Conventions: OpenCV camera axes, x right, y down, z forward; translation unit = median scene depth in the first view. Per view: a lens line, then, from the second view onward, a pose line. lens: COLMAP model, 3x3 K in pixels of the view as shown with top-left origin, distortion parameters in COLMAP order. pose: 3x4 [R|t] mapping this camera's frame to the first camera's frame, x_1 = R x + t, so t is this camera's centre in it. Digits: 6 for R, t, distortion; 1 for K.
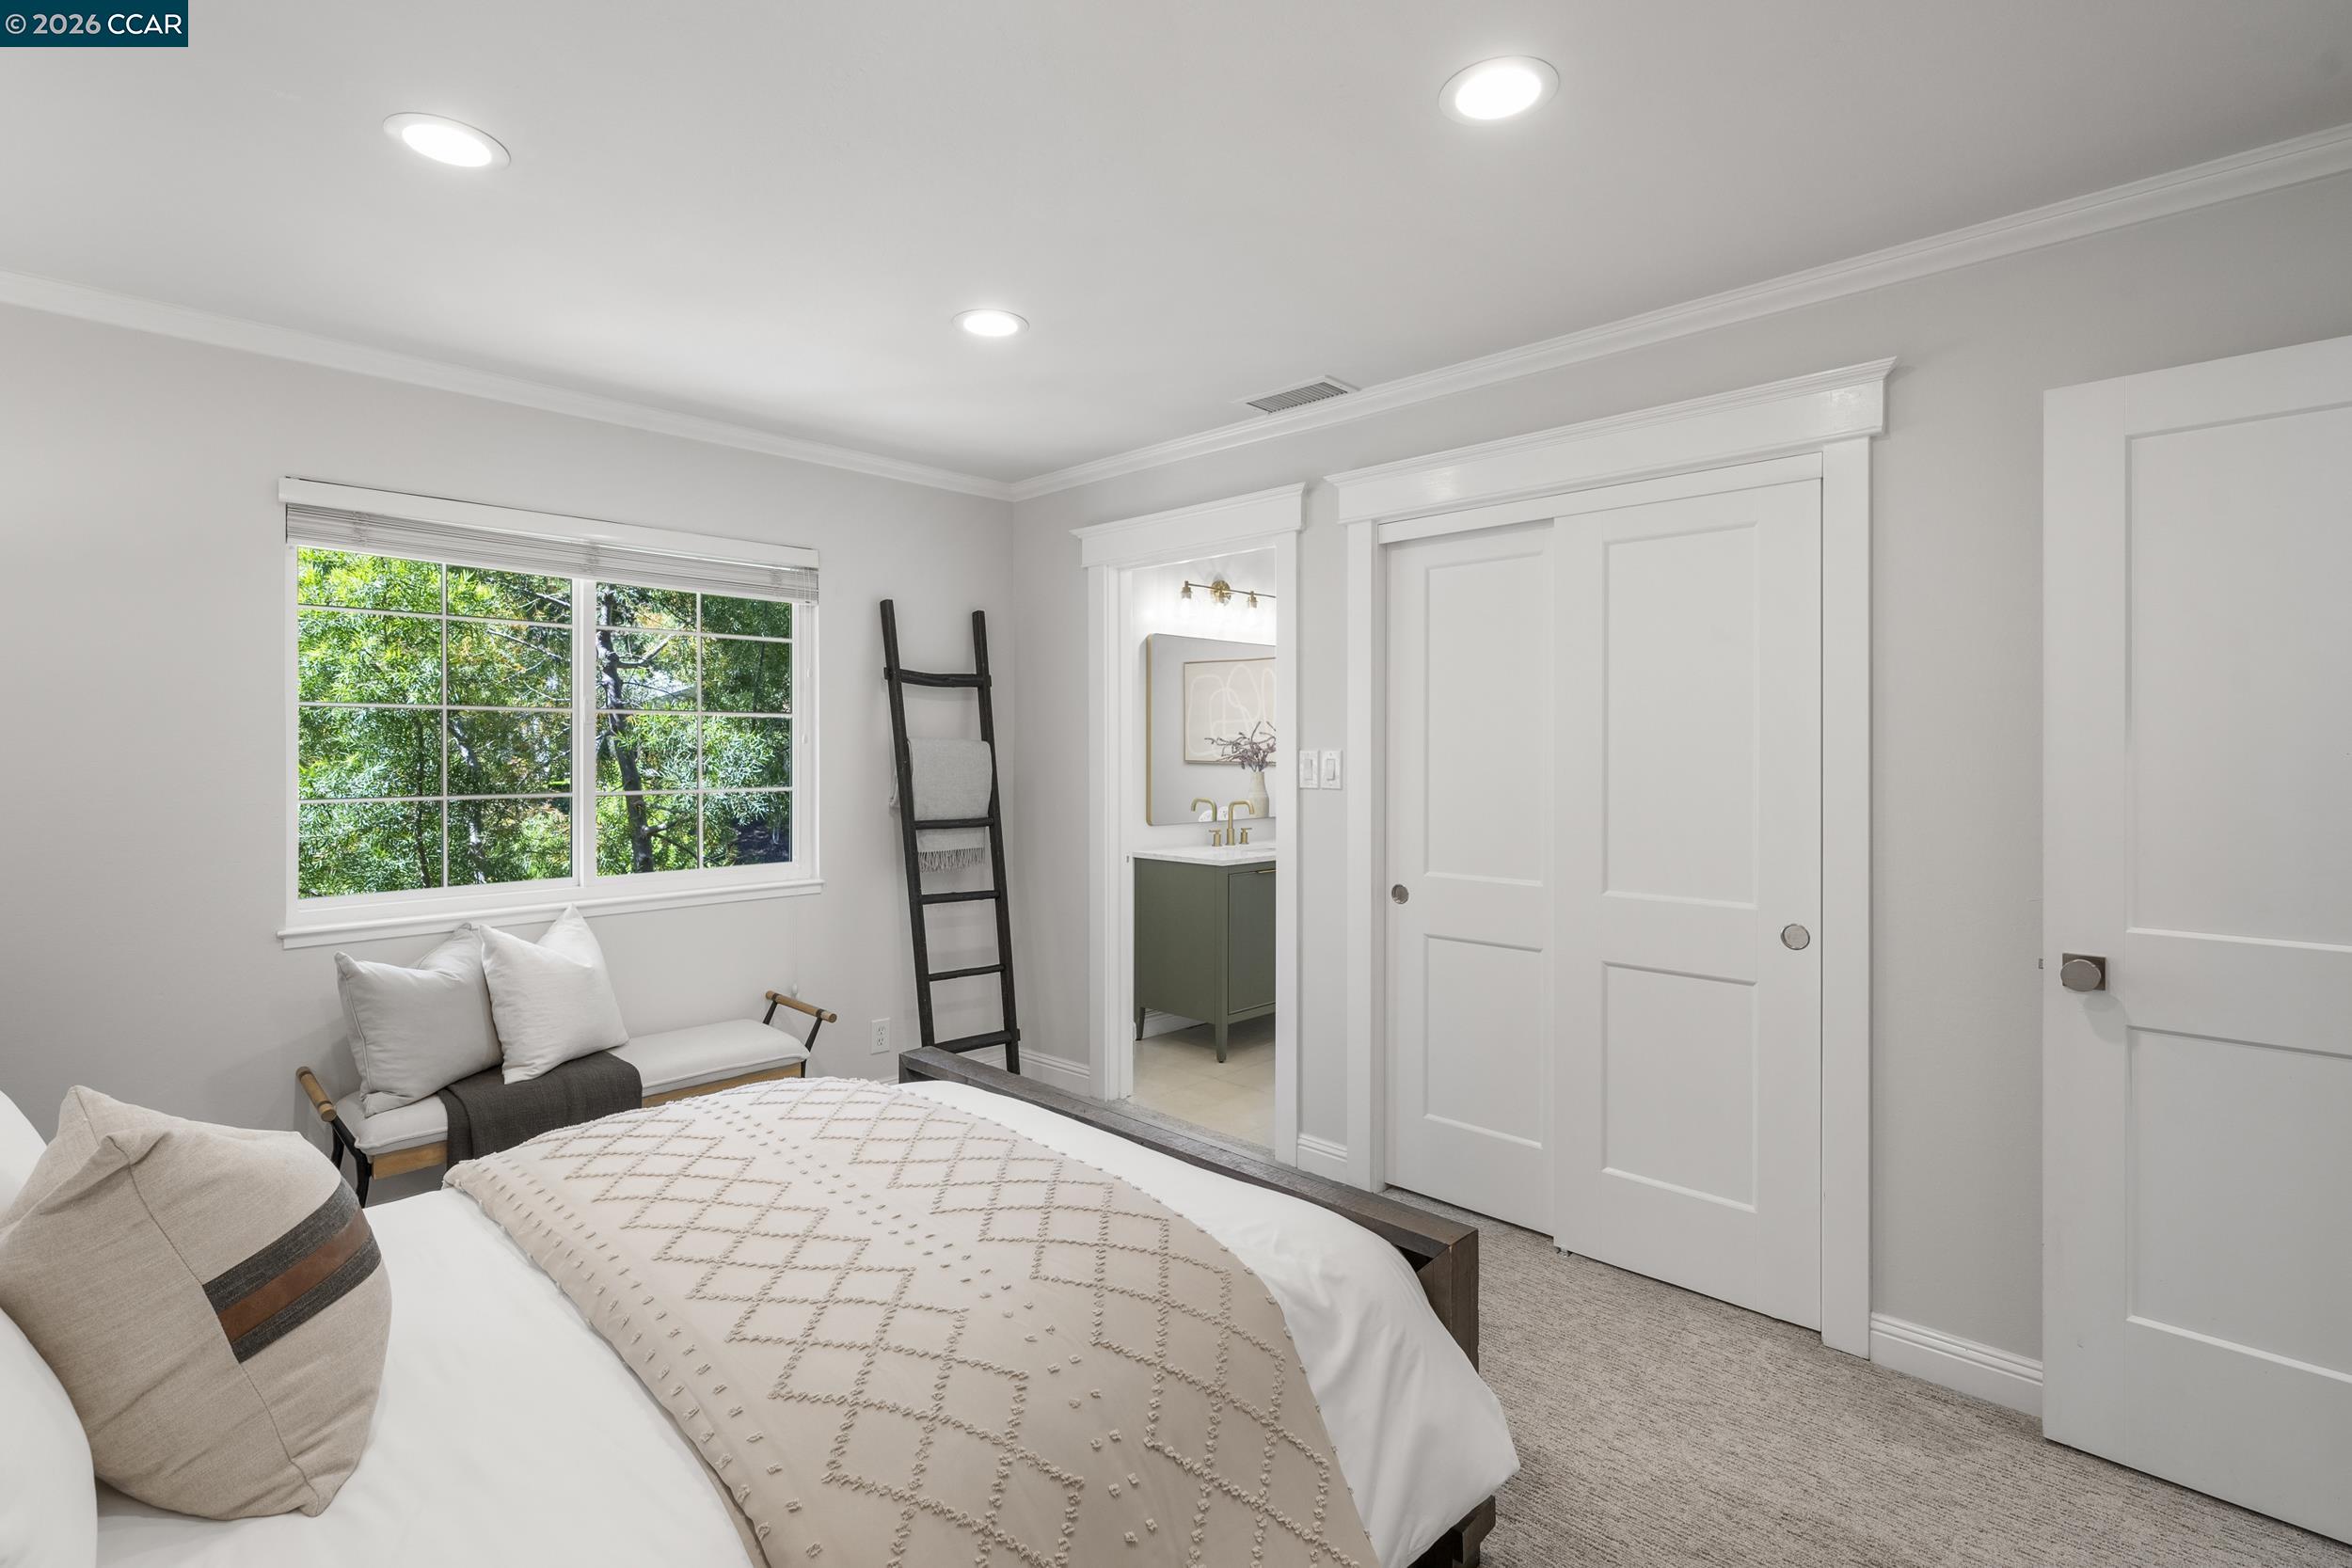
lens RADIAL K [[1052.9, 0, 1176.0], [0, 1052.9, 784.0], [0, 0, 1]] dist [-0.020901, 0.000234]
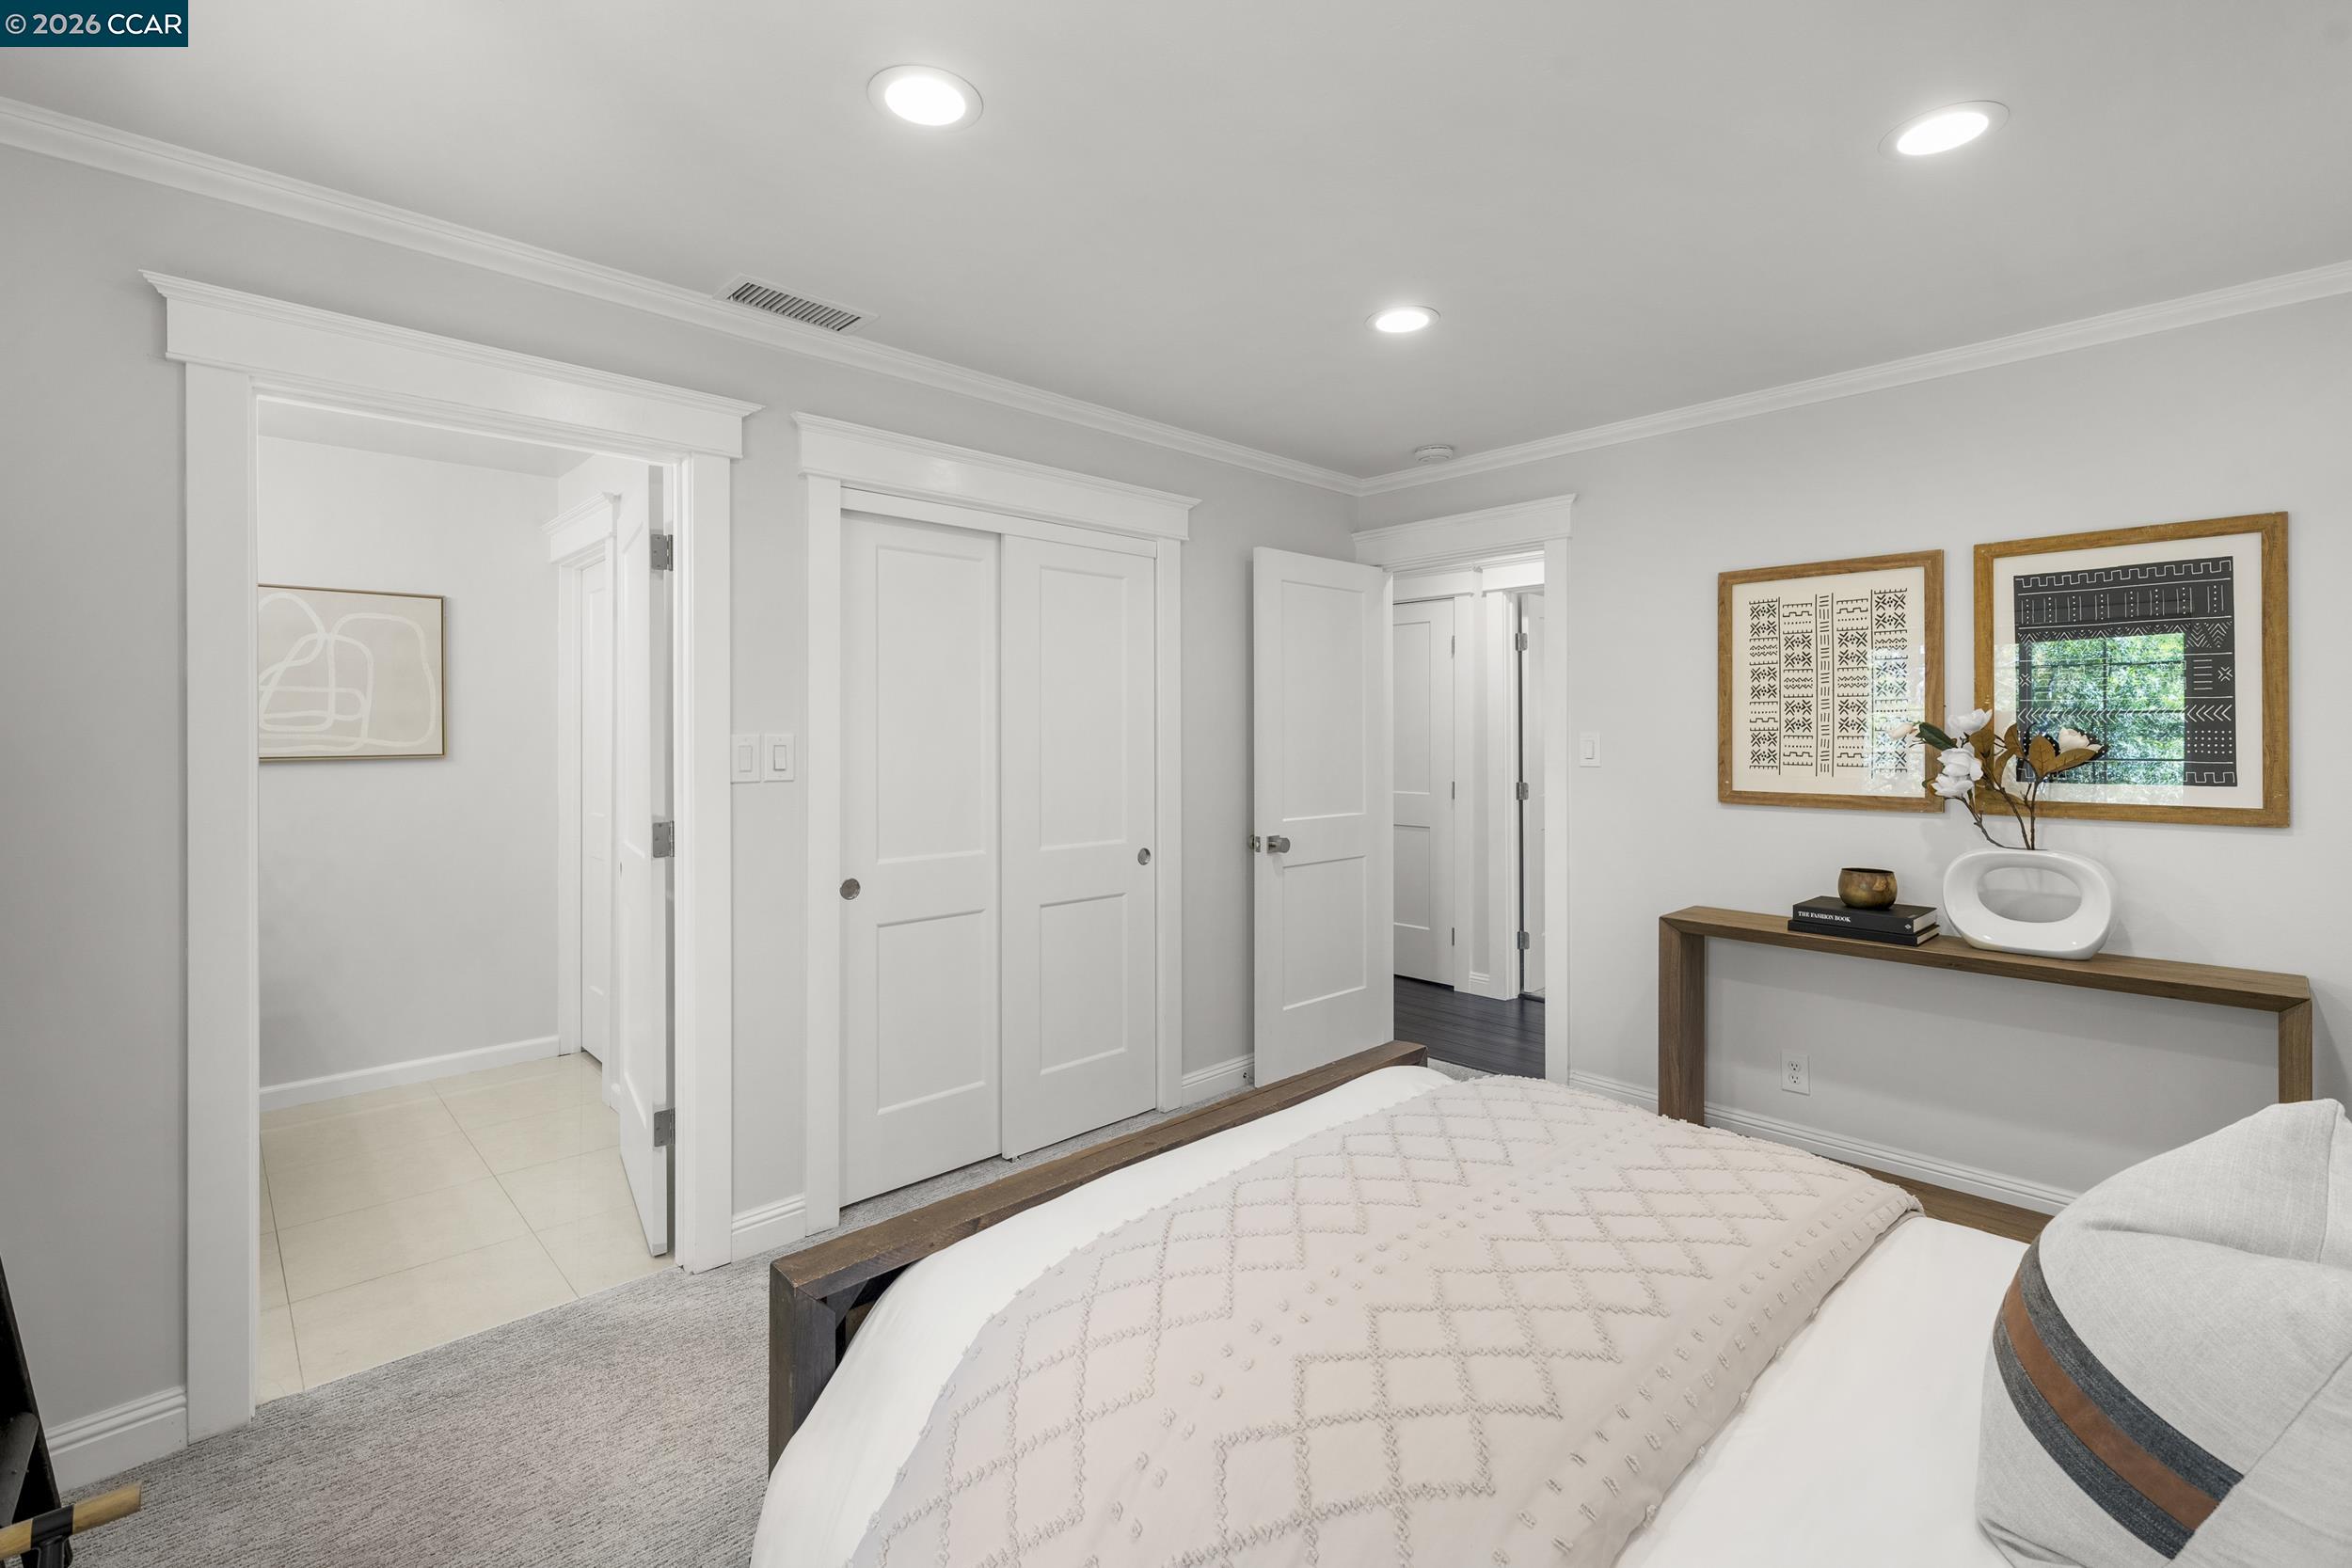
lens RADIAL K [[1028.4, 0, 1175.2], [0, 1028.4, 754.6], [0, 0, 1]] dist [-0.002020, -0.000230]
pose [[0.052807, -0.028598, 0.998195, -0.795016], [0.028625, 0.999222, 0.027113, -0.036108], [-0.998194, 0.027141, 0.053584, 0.774999]]
